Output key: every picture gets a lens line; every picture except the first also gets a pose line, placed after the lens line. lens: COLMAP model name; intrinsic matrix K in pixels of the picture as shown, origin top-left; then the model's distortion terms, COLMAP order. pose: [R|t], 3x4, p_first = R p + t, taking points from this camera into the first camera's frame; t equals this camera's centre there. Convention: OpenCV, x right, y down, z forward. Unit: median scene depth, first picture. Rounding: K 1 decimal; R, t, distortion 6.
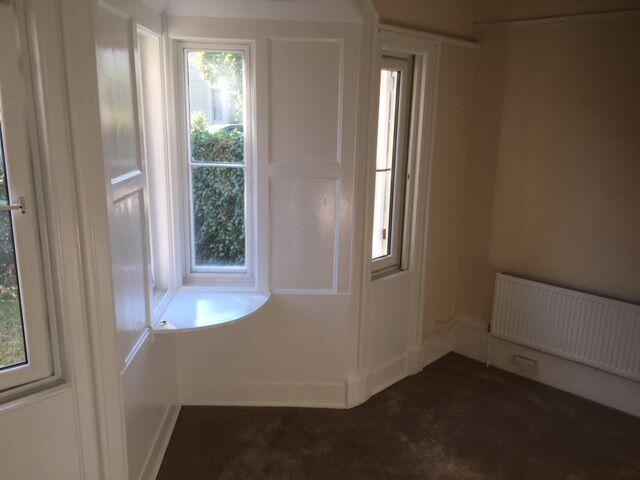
lens RADIAL K [[545.9, 0, 320.0], [0, 545.9, 241.1], [0, 0, 1]] dist [0.091347, -0.132685]
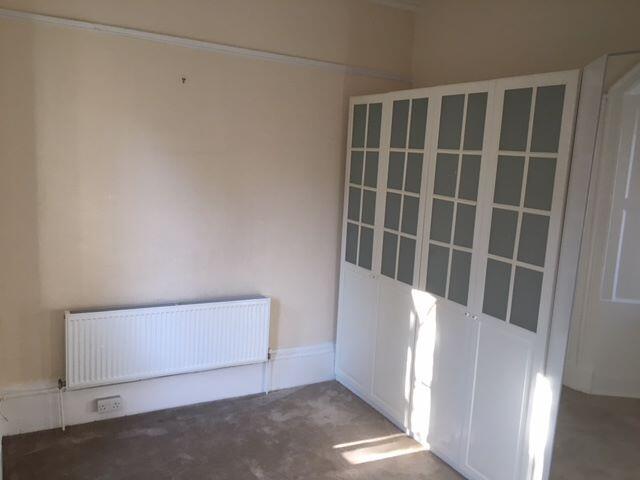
lens RADIAL K [[545.9, 0, 318.8], [0, 545.9, 238.3], [0, 0, 1]] dist [0.091347, -0.132685]
pose [[0.329593, -0.155970, 0.931151, -0.307683], [0.170494, 0.979878, 0.103784, -0.075366], [-0.928601, 0.124549, 0.349553, 0.336804]]
